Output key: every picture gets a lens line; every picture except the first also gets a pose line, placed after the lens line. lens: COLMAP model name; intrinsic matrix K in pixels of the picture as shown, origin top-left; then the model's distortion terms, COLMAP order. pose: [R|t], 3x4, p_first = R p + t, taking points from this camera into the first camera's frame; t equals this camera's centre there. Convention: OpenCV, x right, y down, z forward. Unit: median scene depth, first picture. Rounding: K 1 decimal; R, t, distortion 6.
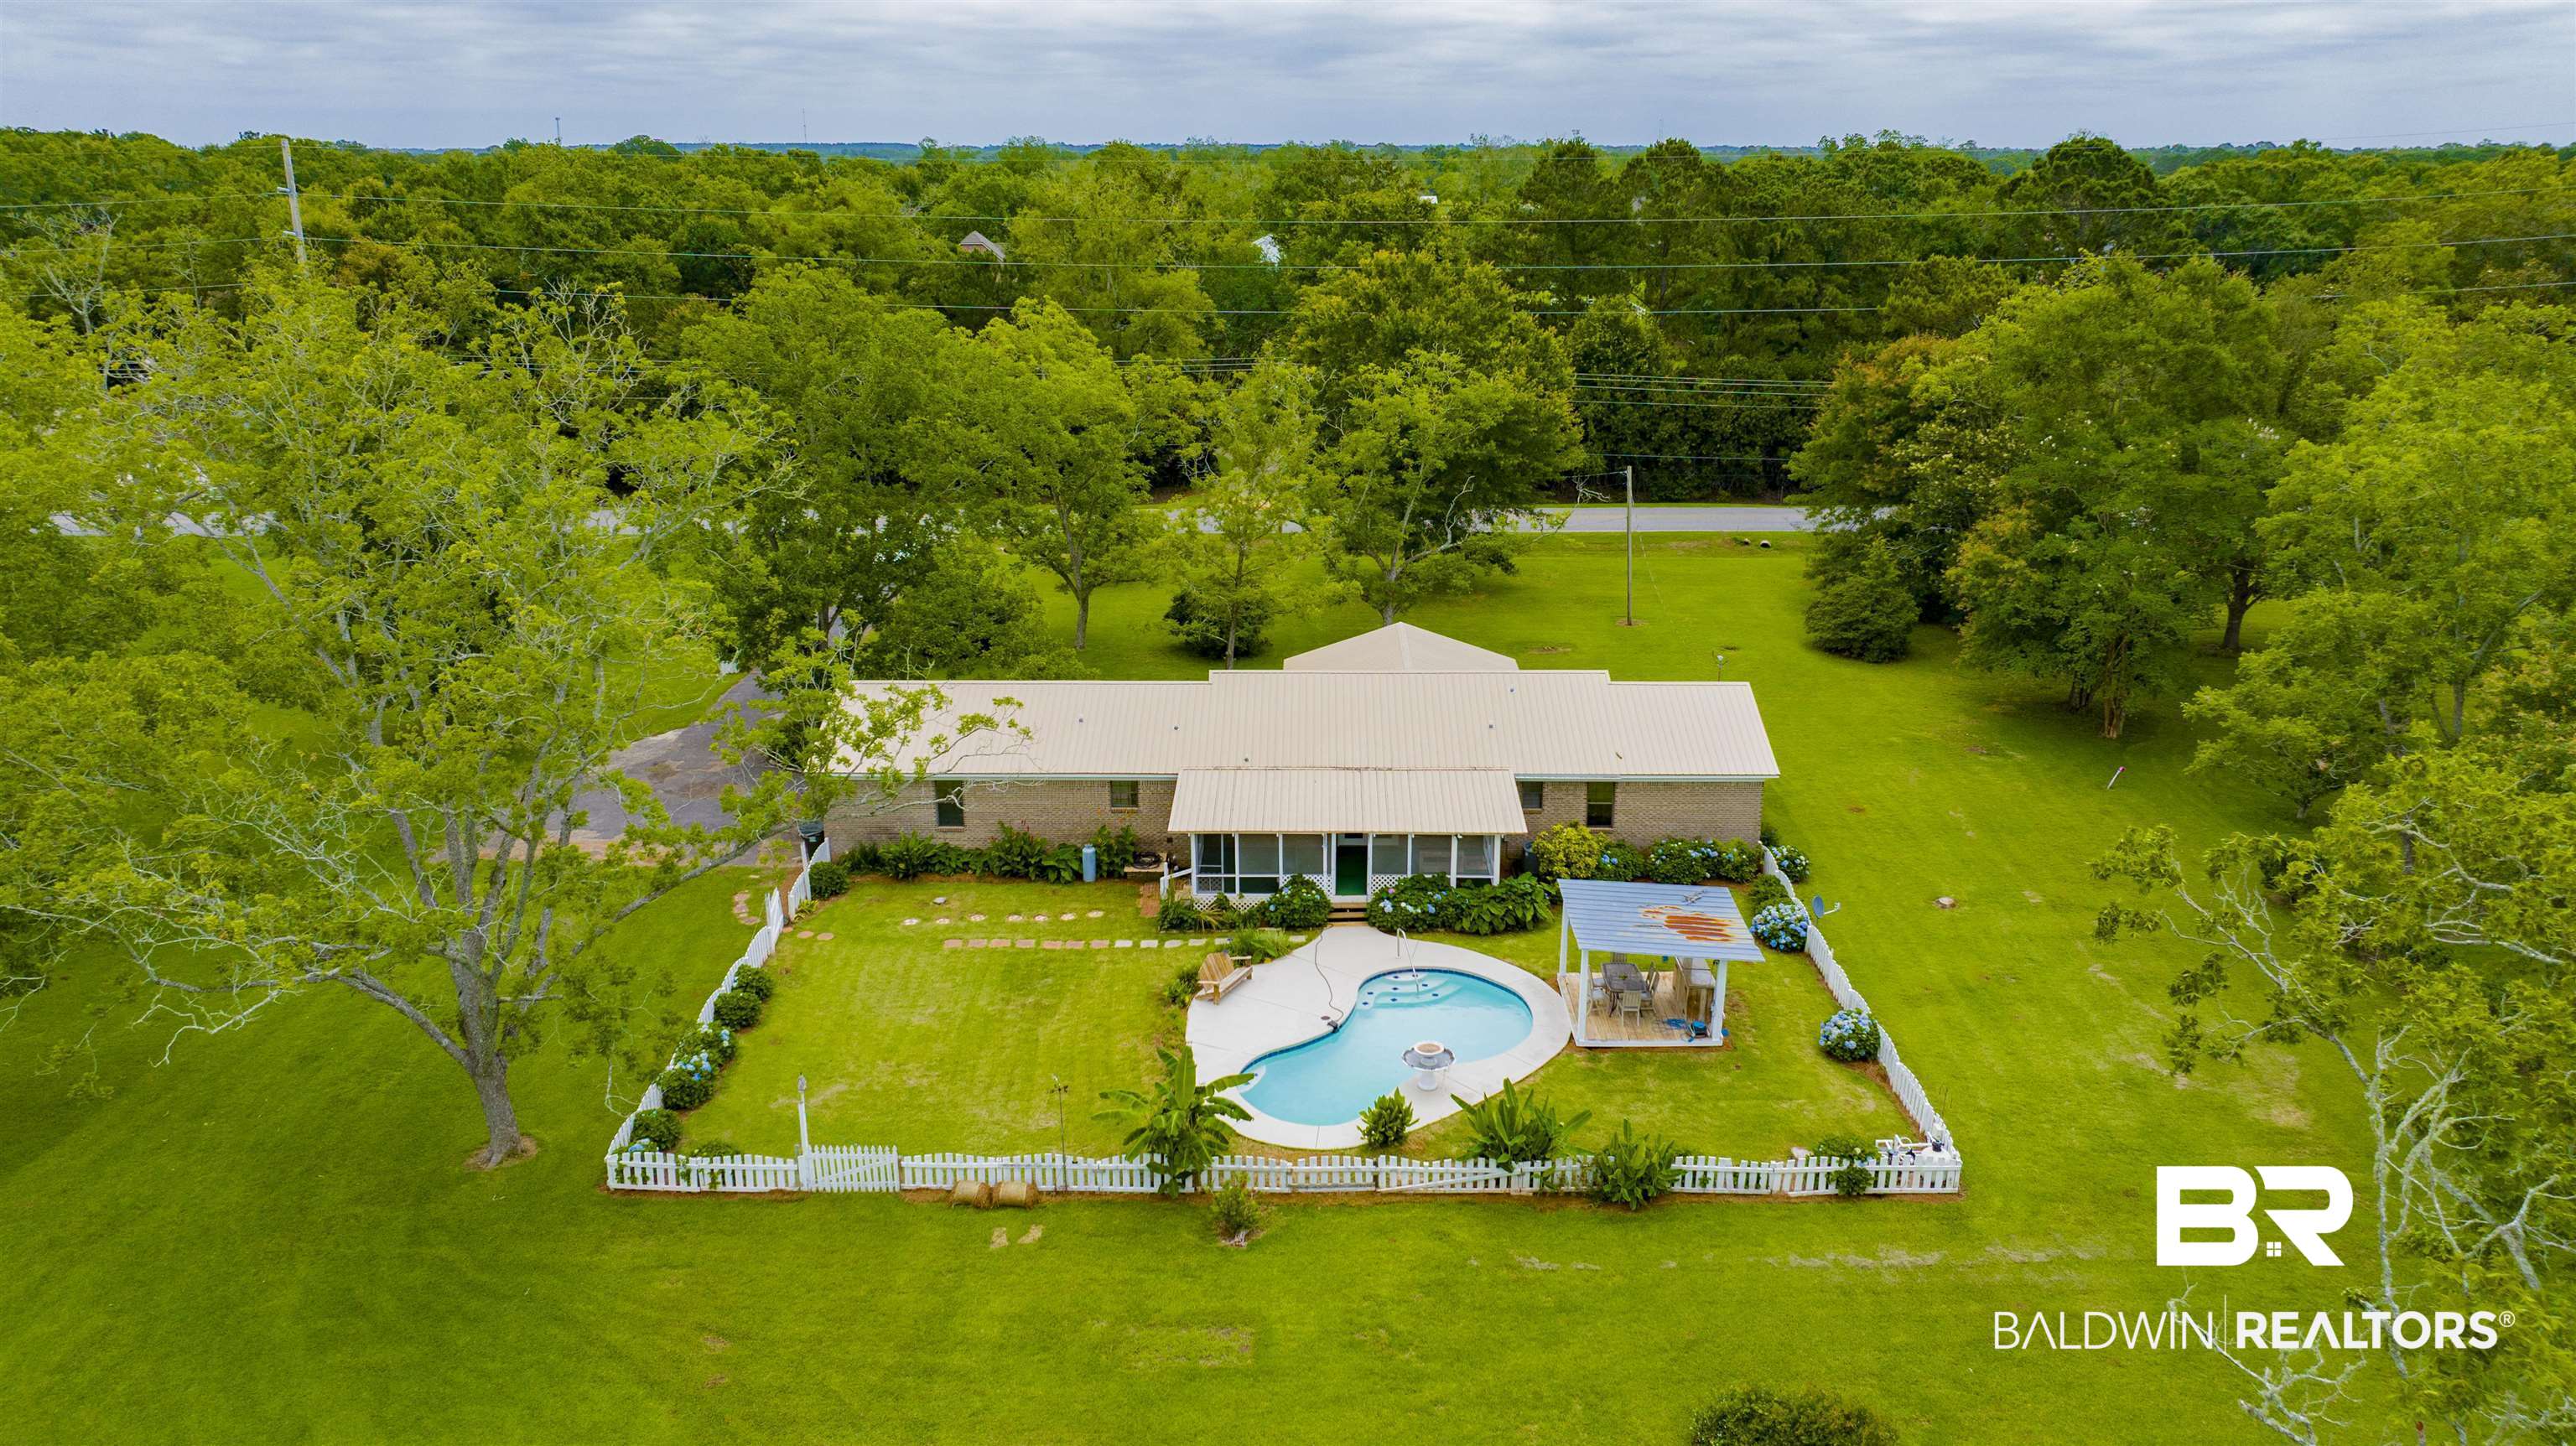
lens RADIAL K [[1826.6, 0, 1298.6], [0, 1826.6, 721.7], [0, 0, 1]] dist [-0.020847, 0.000869]
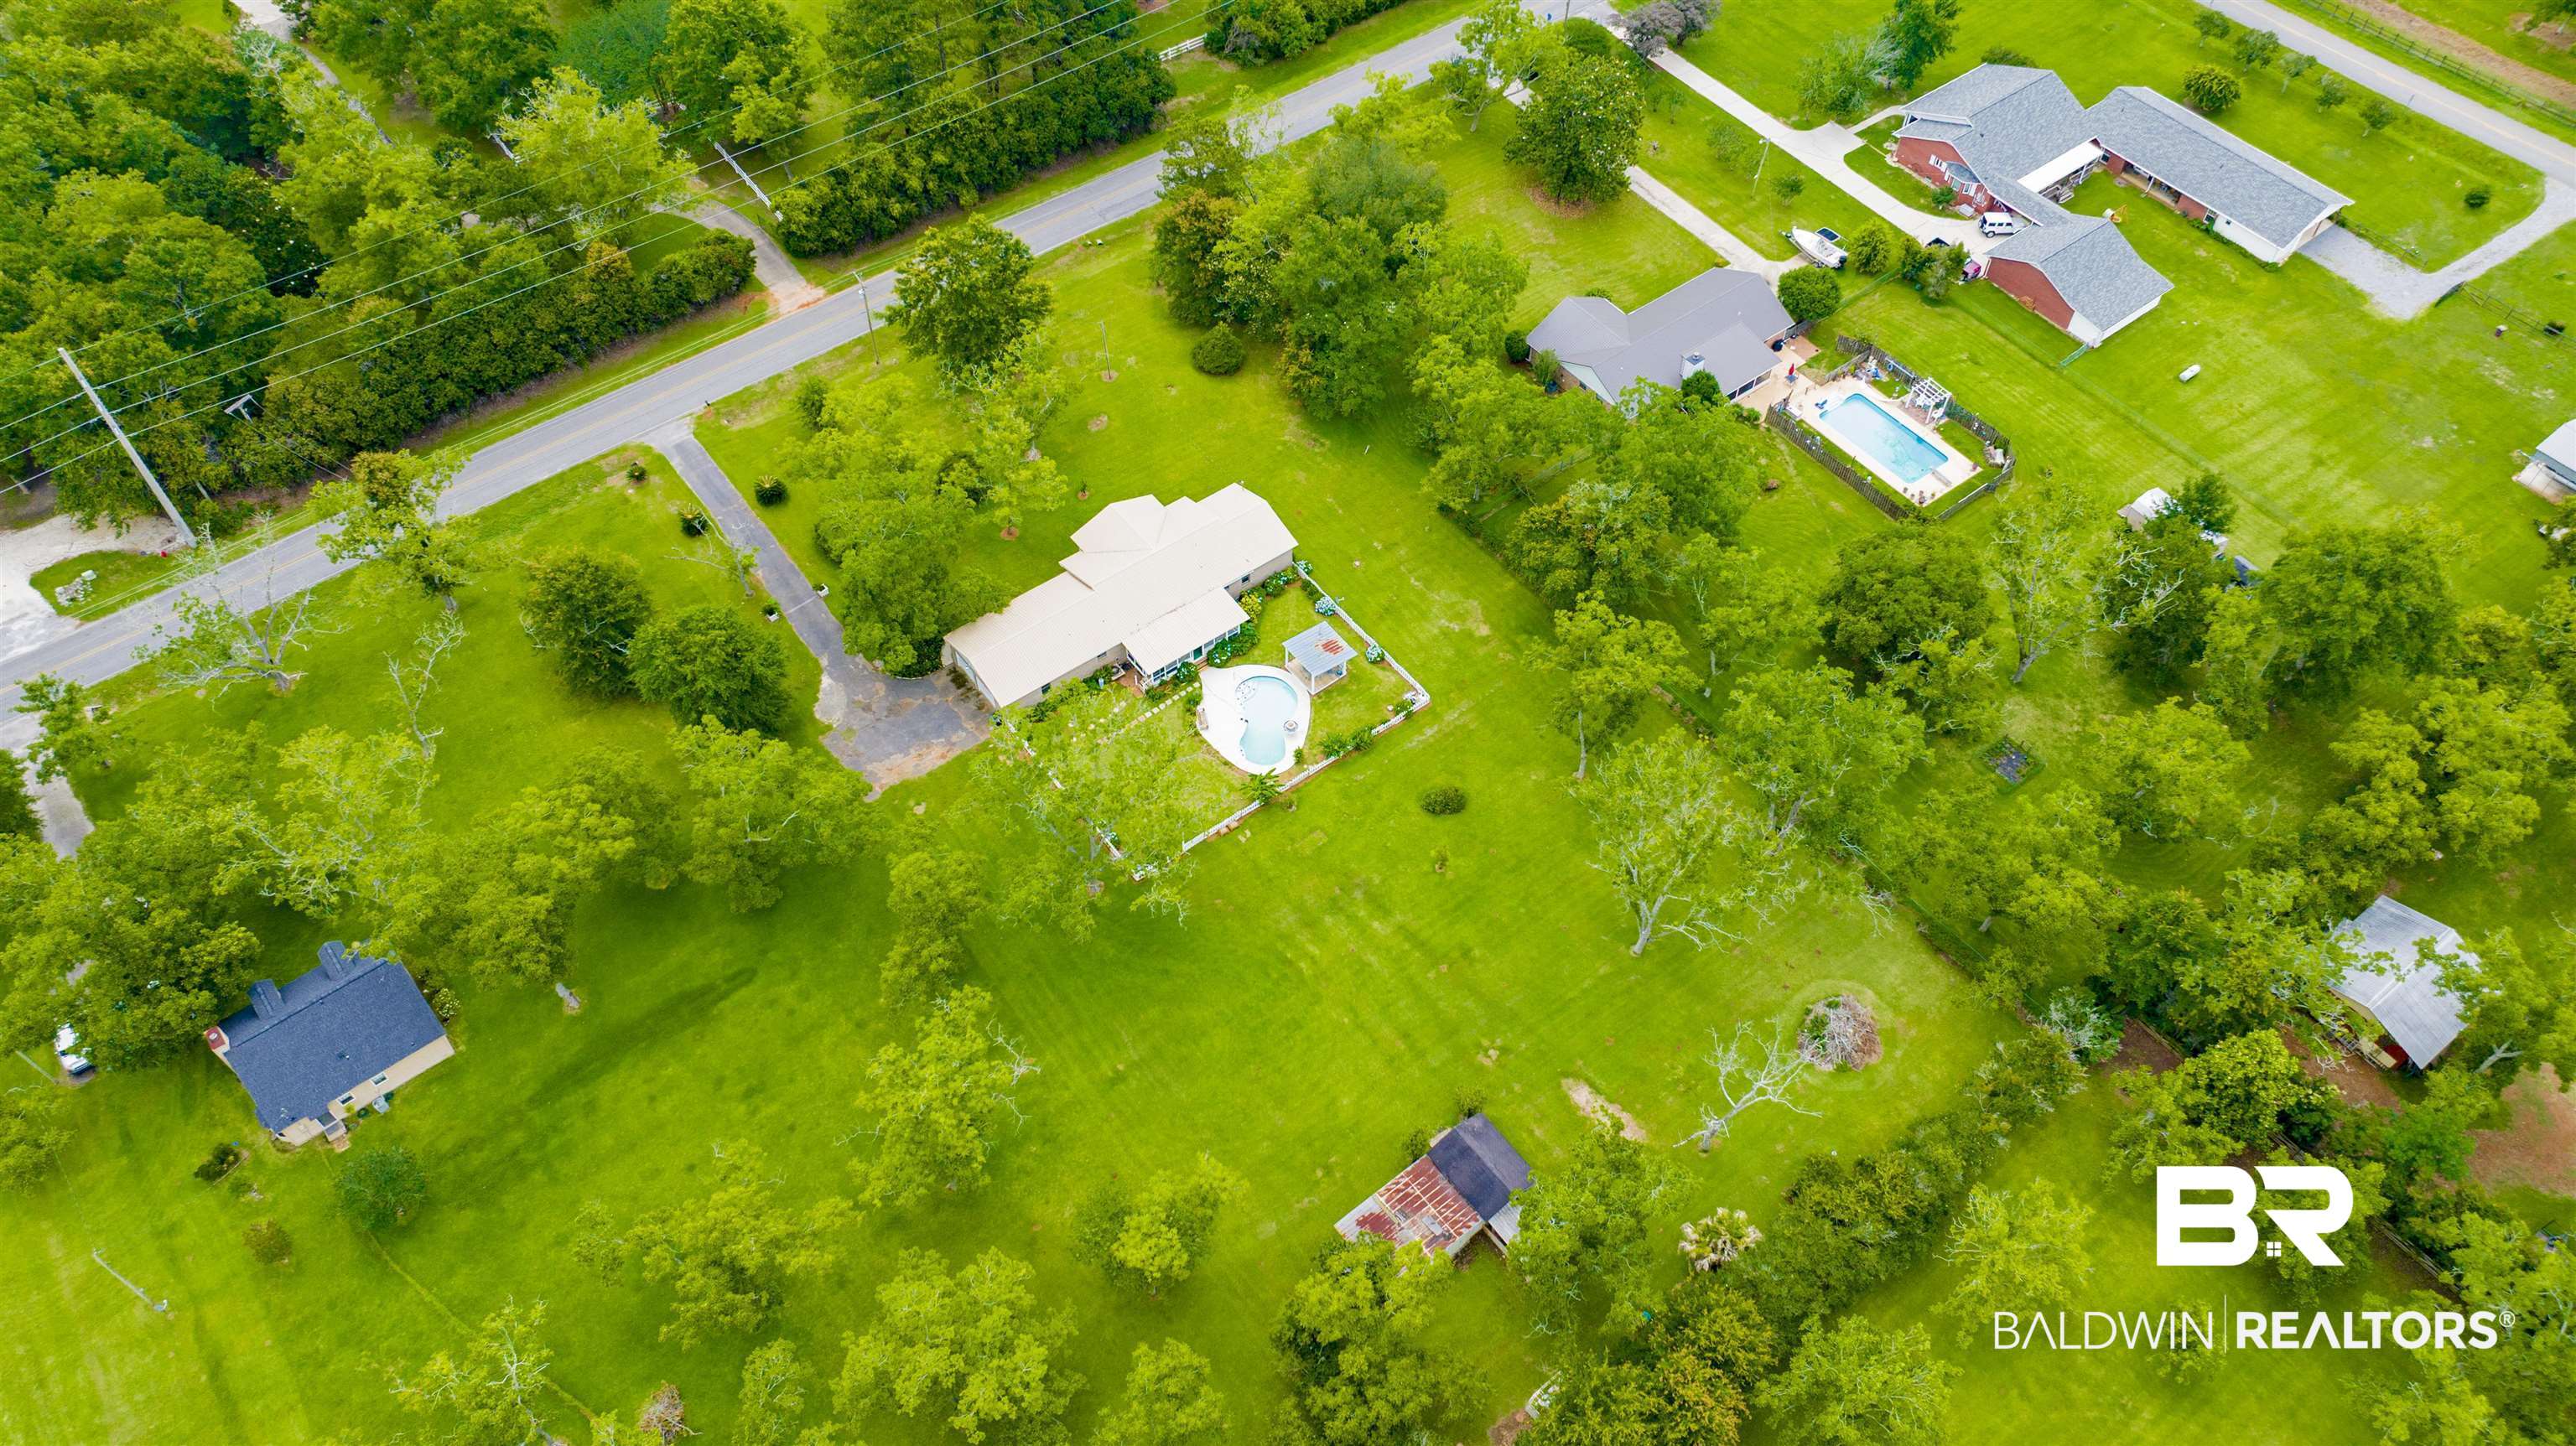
lens RADIAL K [[1847.0, 0, 1300.8], [0, 1847.0, 715.5], [0, 0, 1]] dist [-0.014123, -0.000580]
pose [[0.792043, -0.476130, 0.382058, -1.010626], [0.176081, 0.777430, 0.603819, -1.583618], [-0.584520, -0.410978, 0.699596, -1.180616]]
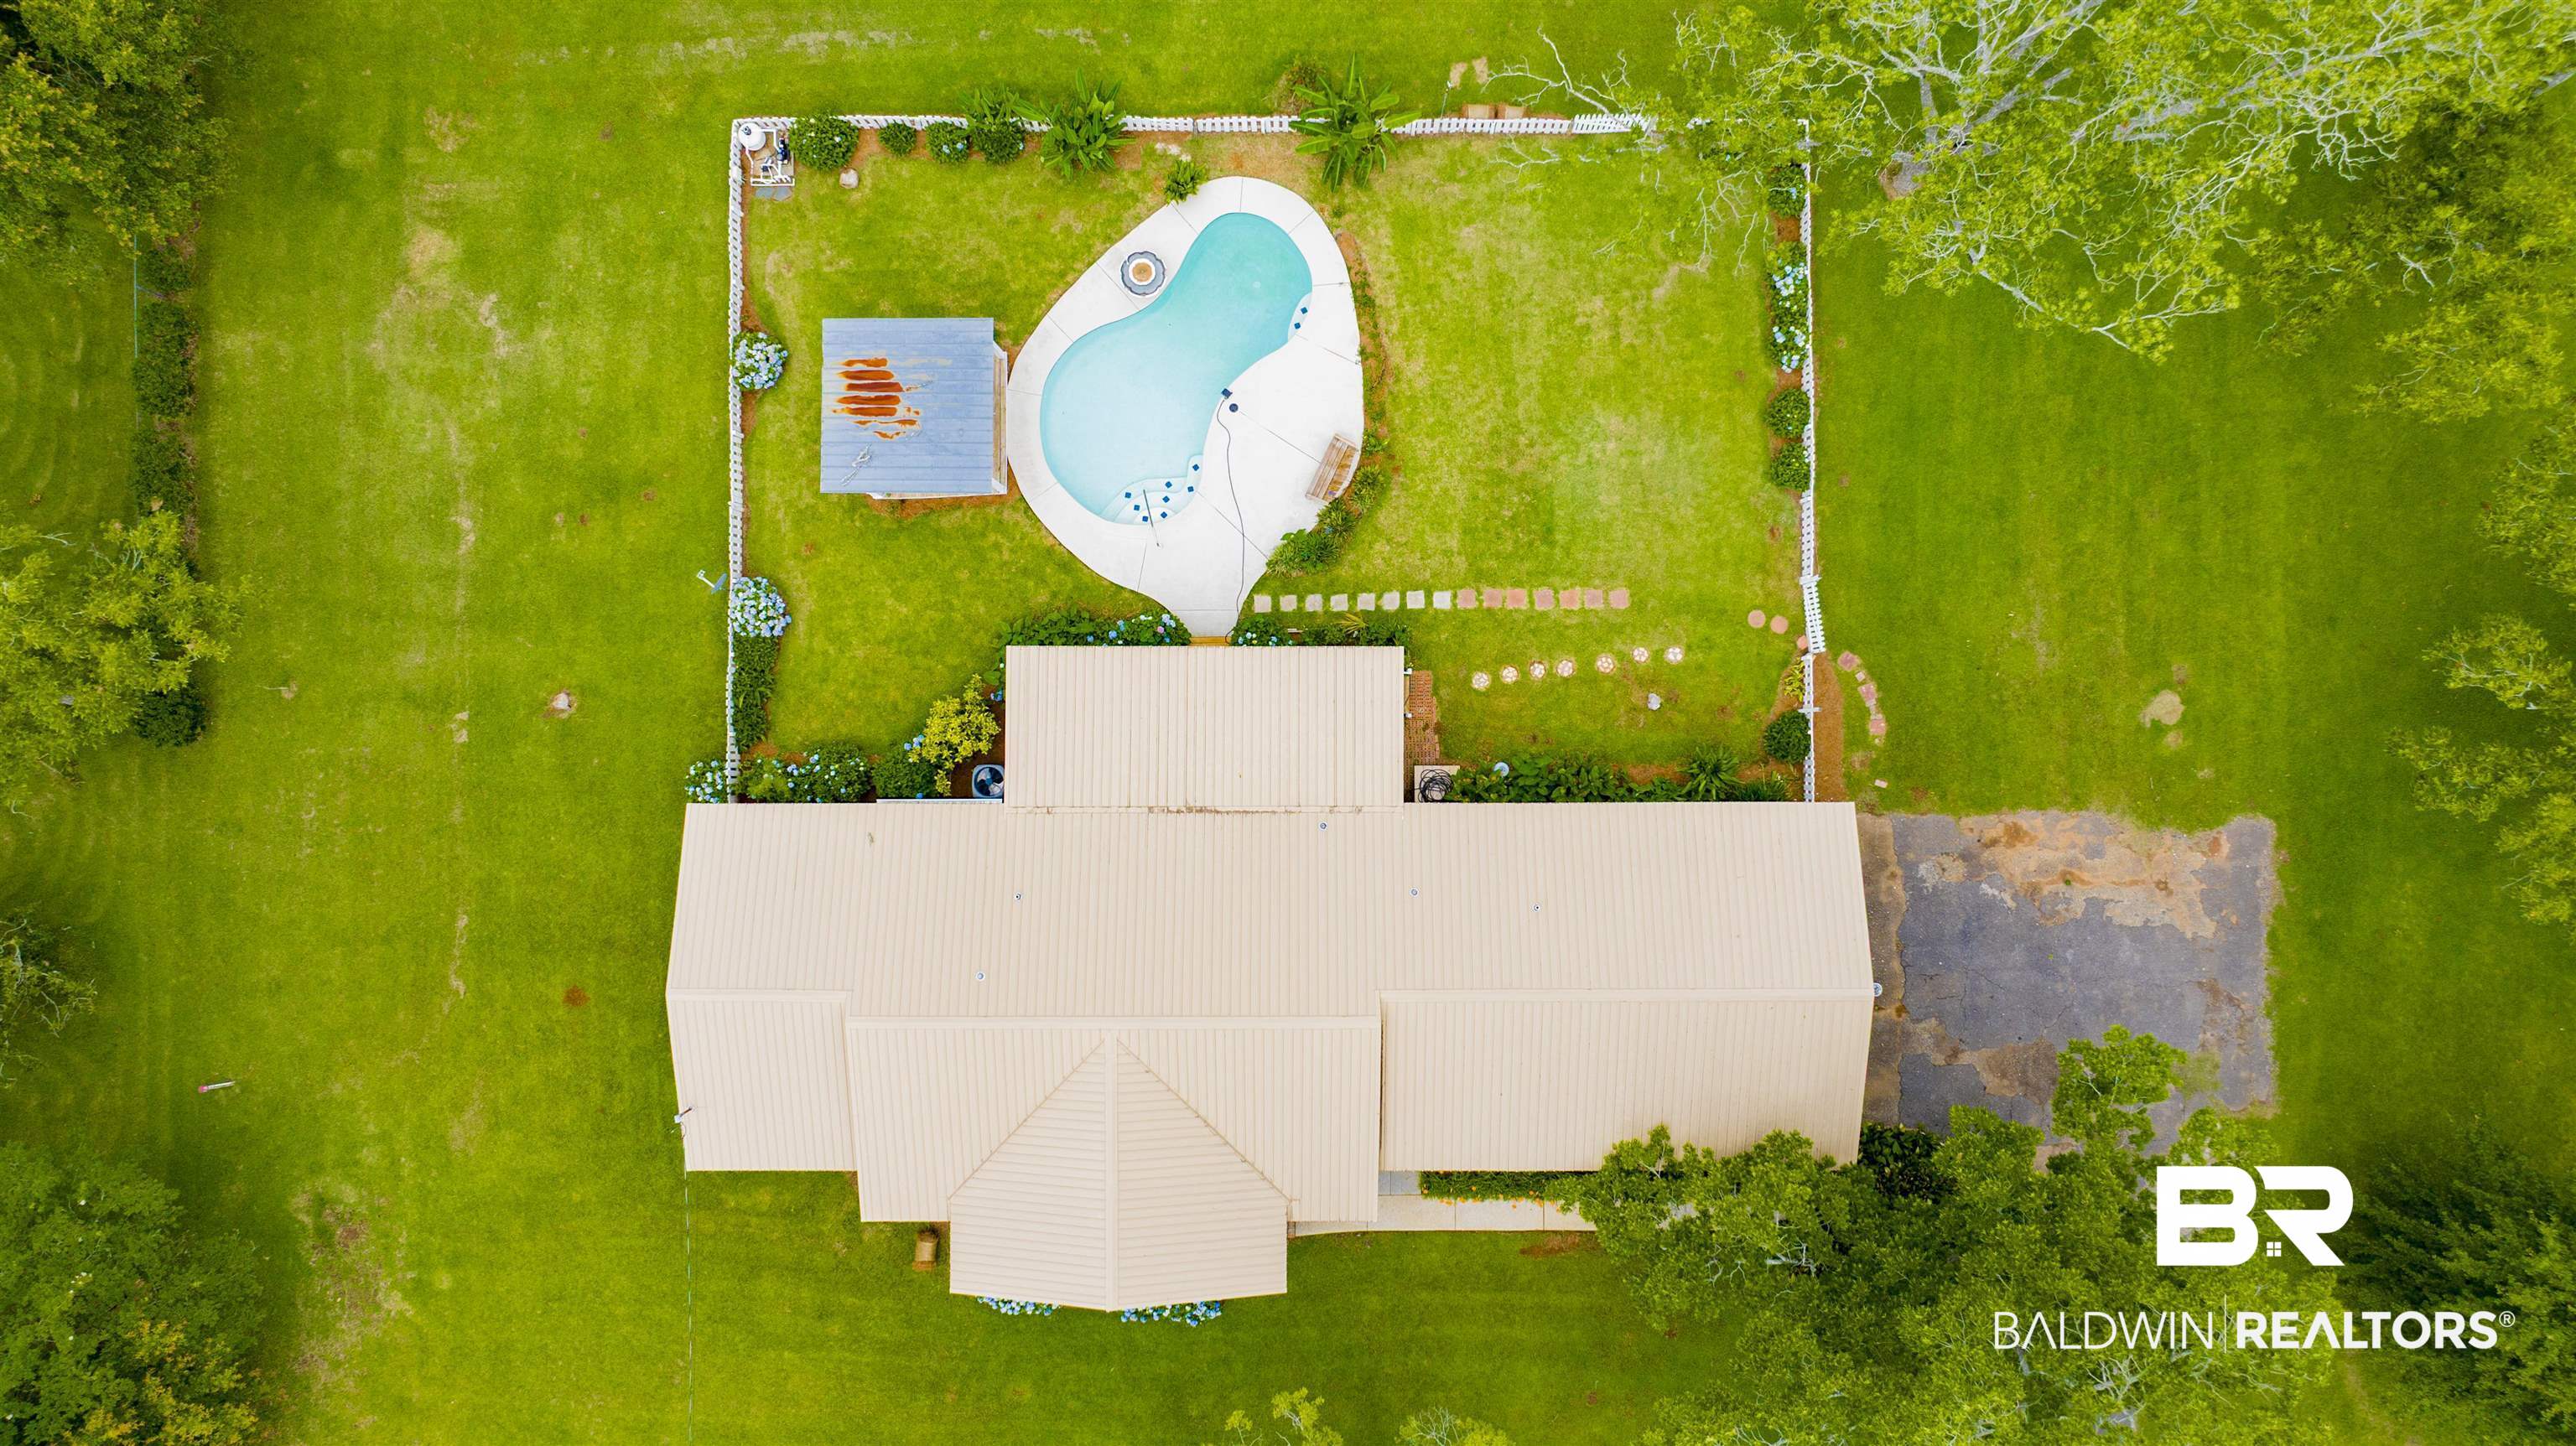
lens RADIAL K [[1891.9, 0, 1288.0], [0, 1891.9, 723.0], [0, 0, 1]] dist [-0.023805, -0.003189]
pose [[-0.999915, 0.009743, 0.008615, -0.021888], [0.005445, -0.287951, 0.957630, -0.841335], [0.011810, 0.957595, 0.287874, 0.759267]]
